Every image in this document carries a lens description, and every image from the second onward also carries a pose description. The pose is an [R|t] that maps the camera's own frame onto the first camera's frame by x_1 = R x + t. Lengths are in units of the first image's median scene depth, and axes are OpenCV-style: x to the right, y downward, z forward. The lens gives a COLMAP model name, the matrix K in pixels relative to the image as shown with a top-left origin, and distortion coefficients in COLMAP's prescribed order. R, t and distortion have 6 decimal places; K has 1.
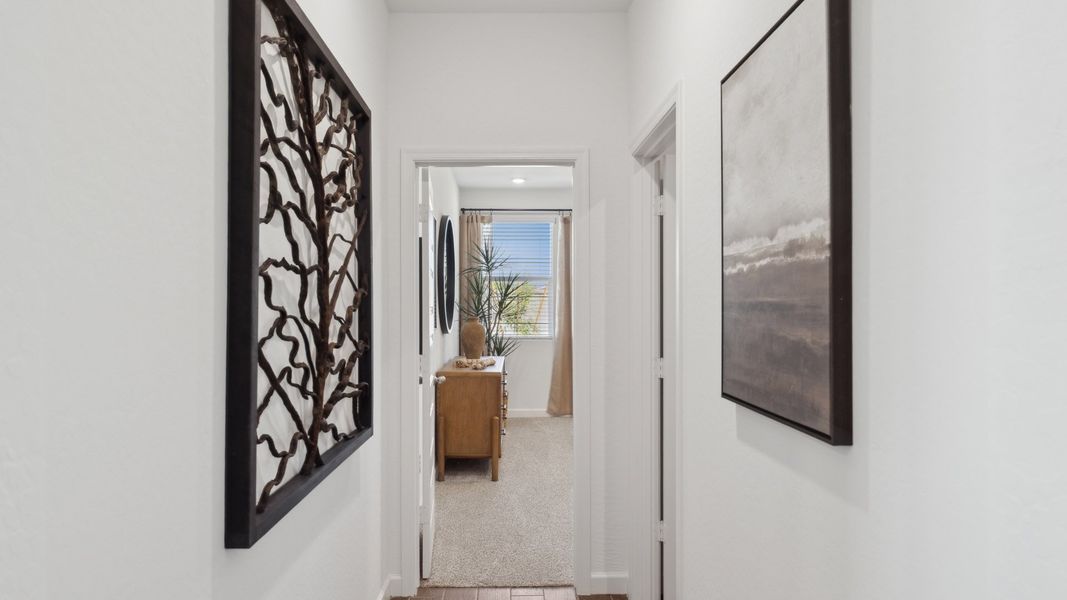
lens RADIAL K [[592.2, 0, 542.3], [0, 592.2, 304.4], [0, 0, 1]] dist [0.004447, 0.000555]
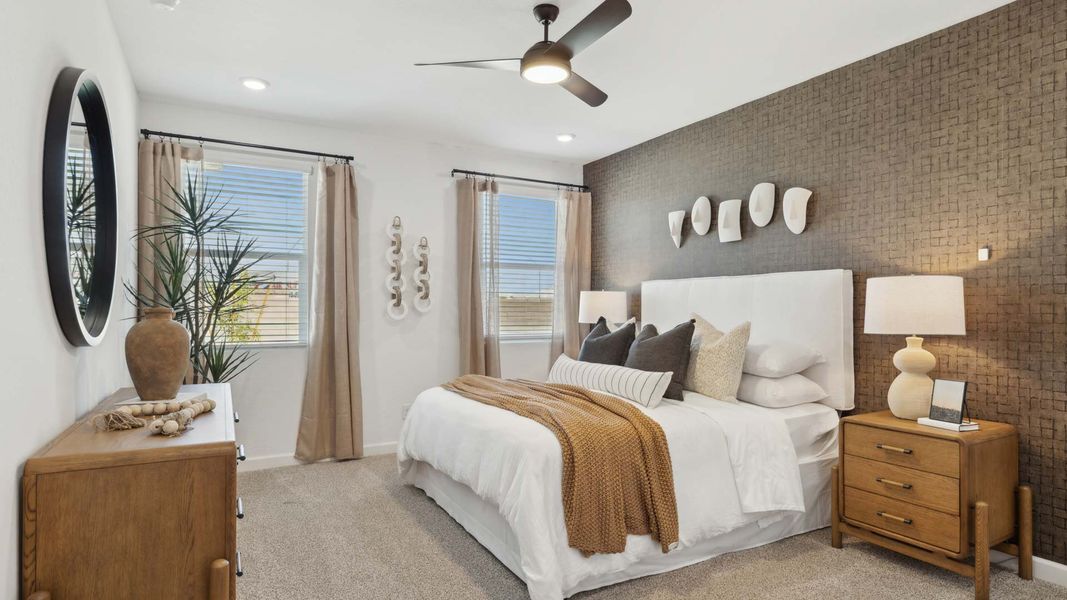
lens RADIAL K [[590.7, 0, 532.5], [0, 590.7, 313.9], [0, 0, 1]] dist [0.016860, 0.000571]
pose [[0.909073, 0.007084, 0.416577, -0.032767], [-0.011926, 0.999888, 0.009022, 0.012889], [-0.416466, -0.013170, 0.909056, 0.329094]]
